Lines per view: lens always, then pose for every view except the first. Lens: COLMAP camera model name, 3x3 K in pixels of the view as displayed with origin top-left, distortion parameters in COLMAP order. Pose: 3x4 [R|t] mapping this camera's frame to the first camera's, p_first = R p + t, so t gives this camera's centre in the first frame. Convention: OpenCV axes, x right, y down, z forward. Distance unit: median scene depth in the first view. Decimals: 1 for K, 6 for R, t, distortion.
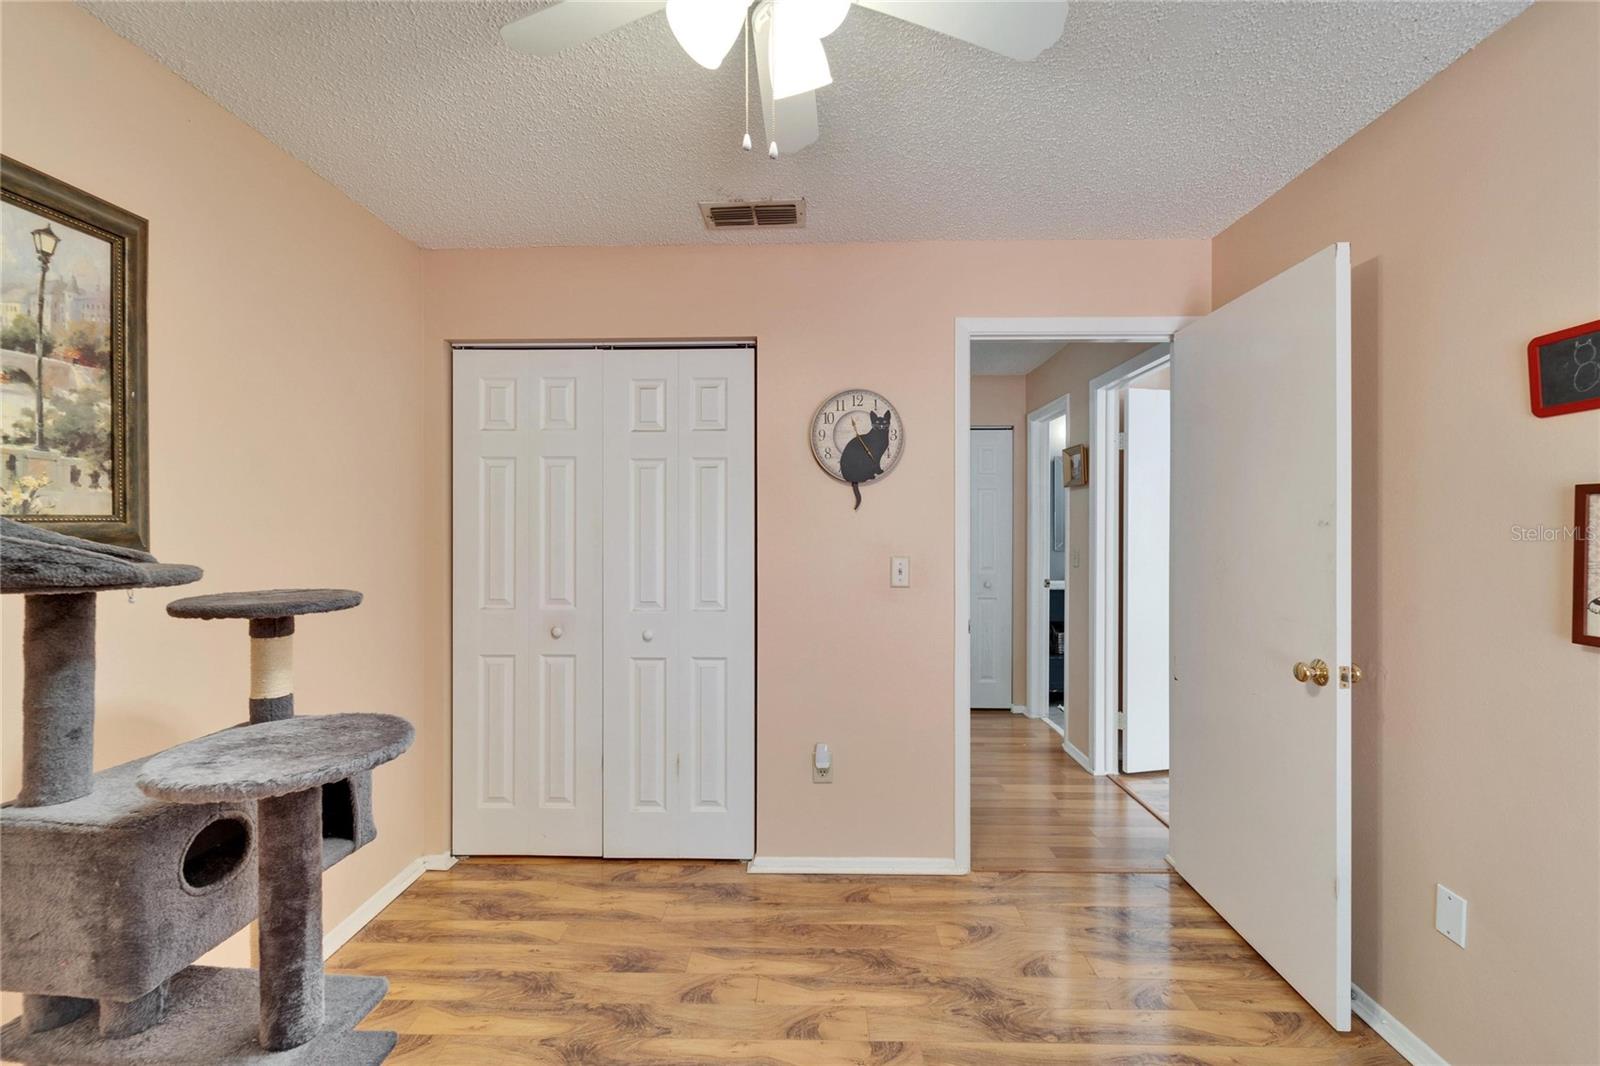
lens RADIAL K [[664.9, 0, 800.2], [0, 664.9, 526.7], [0, 0, 1]] dist [0.007534, -0.001465]
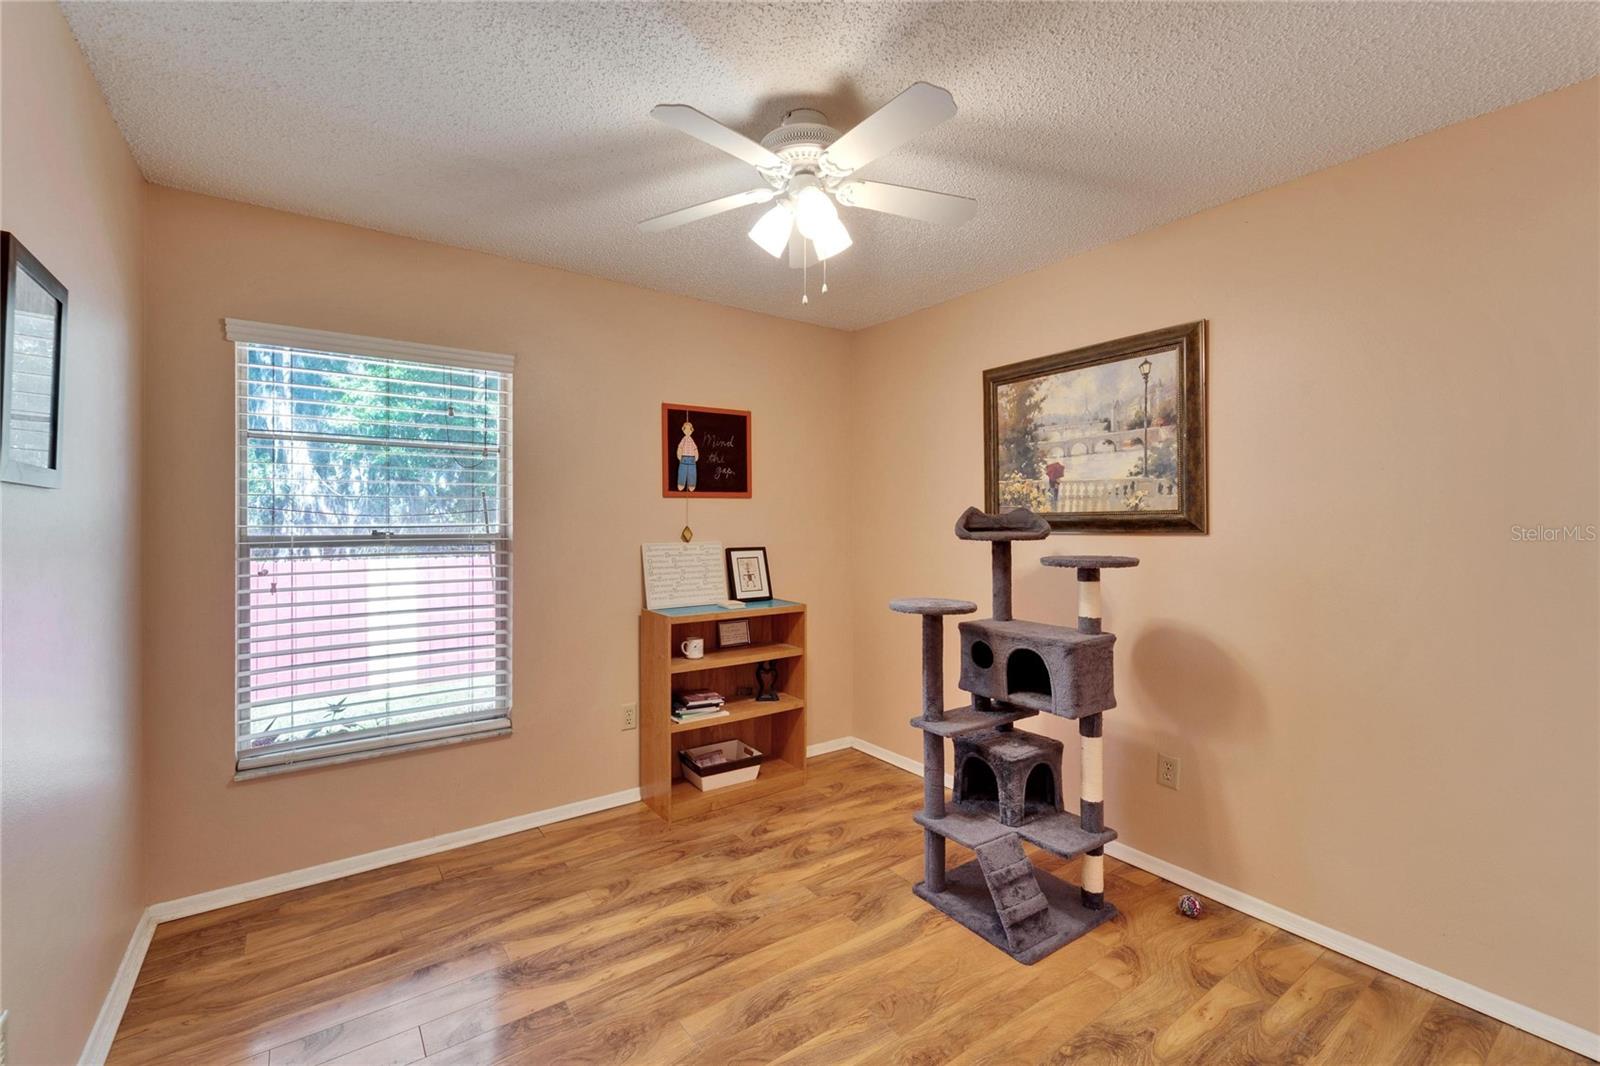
lens RADIAL K [[664.9, 0, 794.1], [0, 664.9, 526.2], [0, 0, 1]] dist [0.007534, -0.001465]
pose [[-0.786901, 0.000596, -0.617079, 0.814895], [-0.005712, 0.999950, 0.008249, 0.016252], [0.617053, 0.010016, -0.786858, 1.832198]]
